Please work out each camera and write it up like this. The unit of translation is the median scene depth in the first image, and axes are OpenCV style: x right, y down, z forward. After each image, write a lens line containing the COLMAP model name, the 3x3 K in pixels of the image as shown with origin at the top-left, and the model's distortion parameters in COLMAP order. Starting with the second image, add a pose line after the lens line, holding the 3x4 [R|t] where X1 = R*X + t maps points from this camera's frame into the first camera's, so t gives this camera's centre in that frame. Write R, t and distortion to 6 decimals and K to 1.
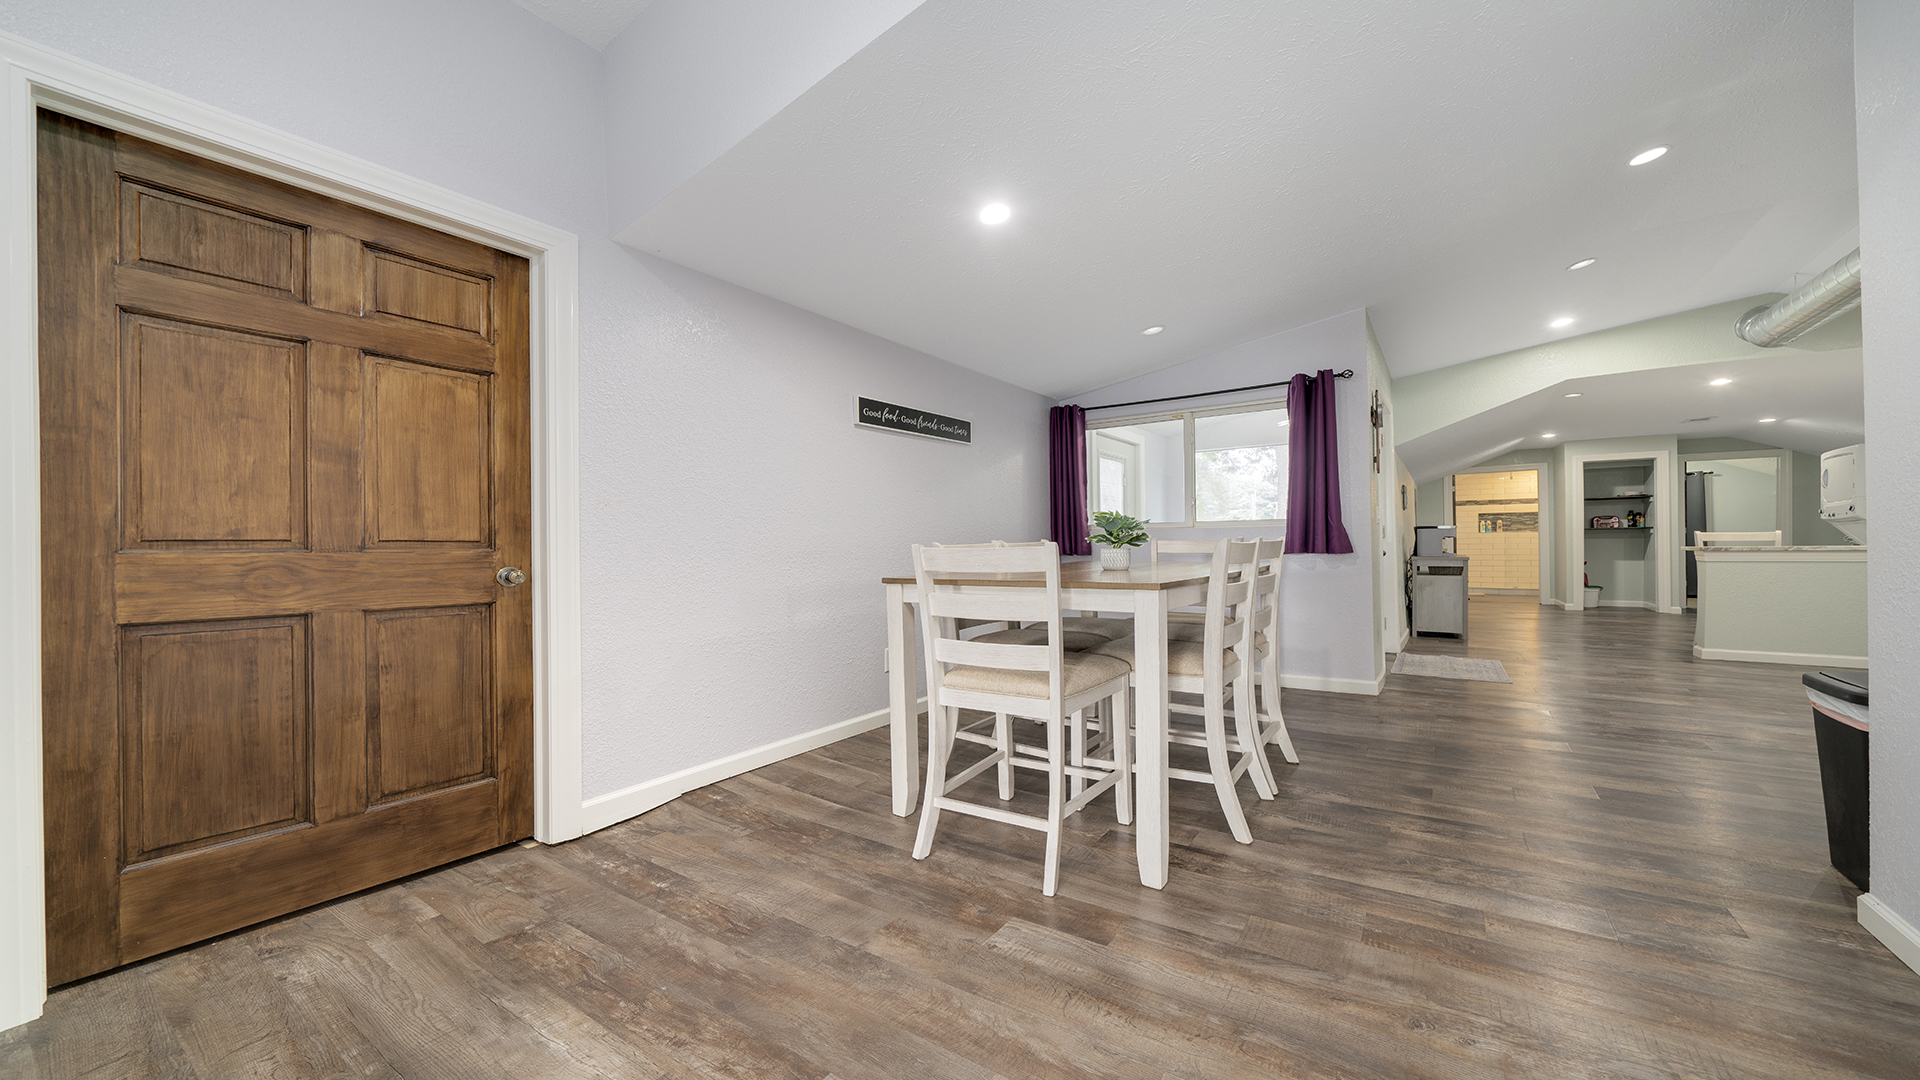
lens RADIAL K [[715.2, 0, 977.9], [0, 715.2, 547.1], [0, 0, 1]] dist [-0.003619, 0.000380]
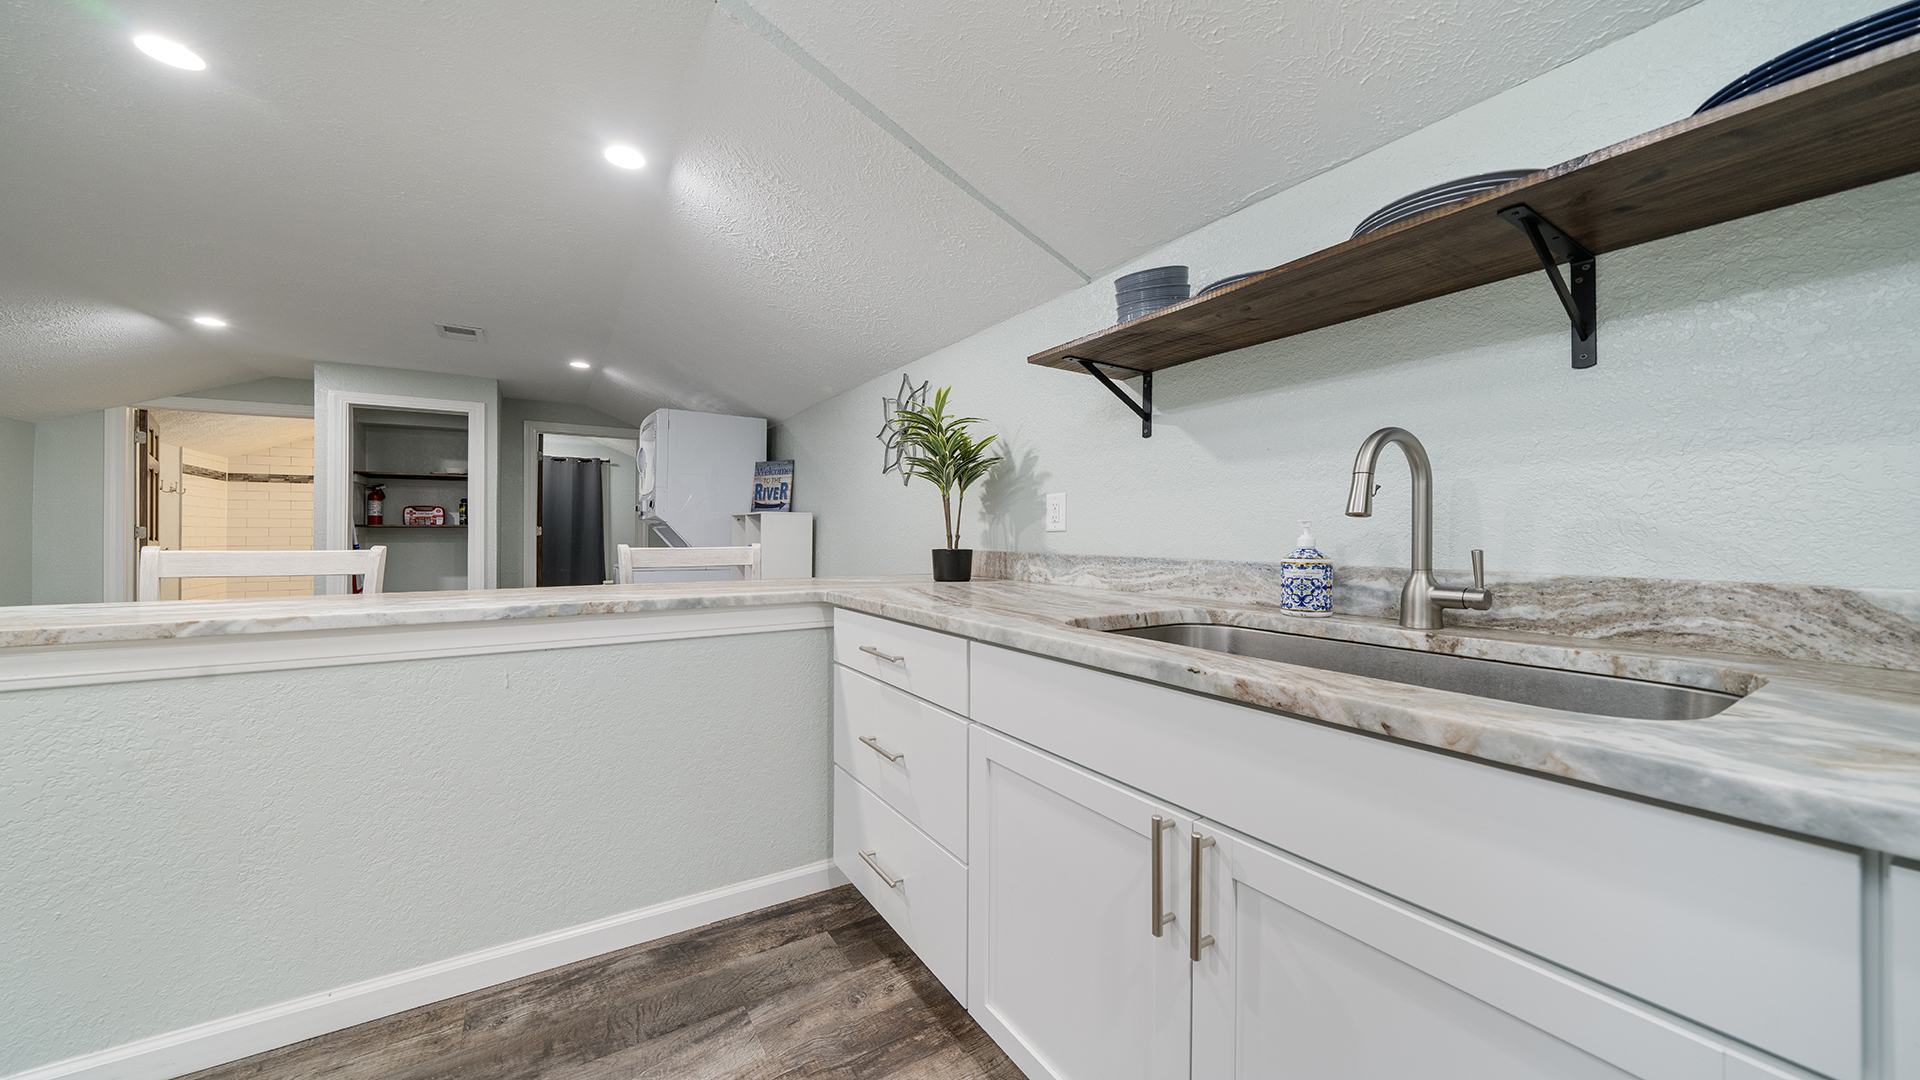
lens RADIAL K [[662.2, 0, 954.2], [0, 662.2, 546.1], [0, 0, 1]] dist [-0.015520, 0.000608]
pose [[0.426003, -0.006663, 0.904697, 0.576951], [-0.004289, 0.999947, 0.009384, -0.016405], [-0.904711, -0.007878, 0.425952, 0.350844]]
